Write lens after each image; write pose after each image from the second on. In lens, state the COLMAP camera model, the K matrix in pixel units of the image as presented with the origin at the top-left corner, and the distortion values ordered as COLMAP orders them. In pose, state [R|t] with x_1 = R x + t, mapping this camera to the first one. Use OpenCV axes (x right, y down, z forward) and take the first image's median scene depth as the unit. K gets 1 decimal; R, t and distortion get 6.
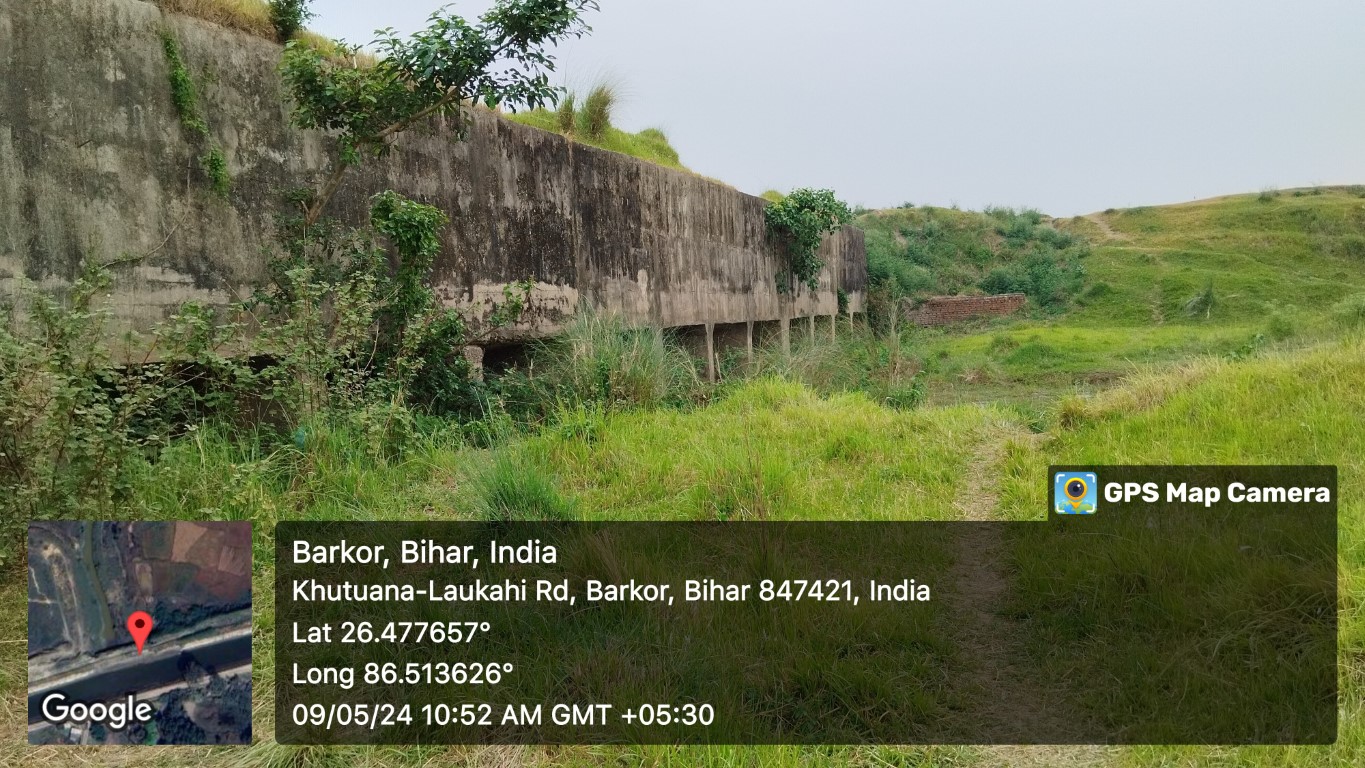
lens RADIAL K [[1133.0, 0, 669.5], [0, 1133.0, 353.3], [0, 0, 1]] dist [0.080276, -0.163053]
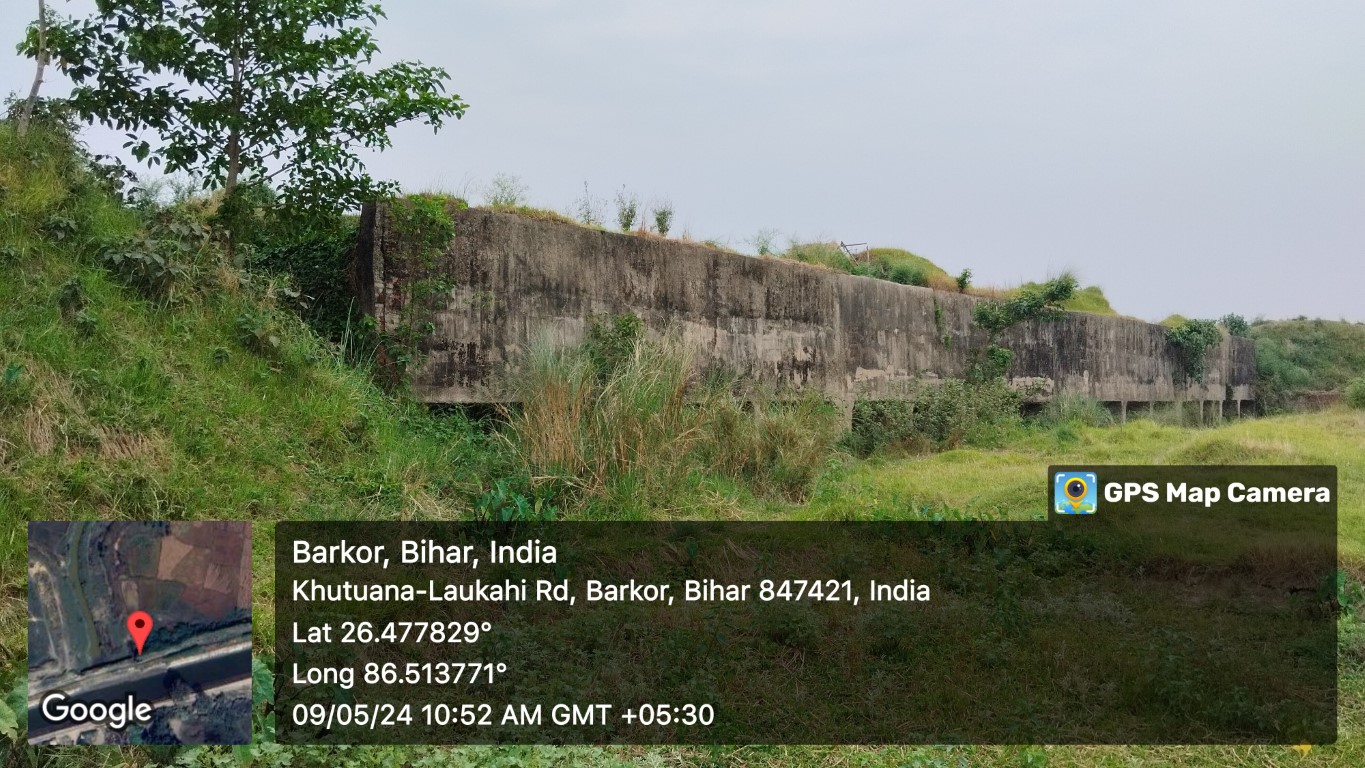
lens RADIAL K [[1133.0, 0, 689.3], [0, 1133.0, 380.9], [0, 0, 1]] dist [0.080276, -0.163053]
pose [[0.941577, 0.044353, -0.333865, -0.007324], [-0.057056, 0.997969, -0.028334, 0.024993], [0.331930, 0.045727, 0.942195, -0.710896]]
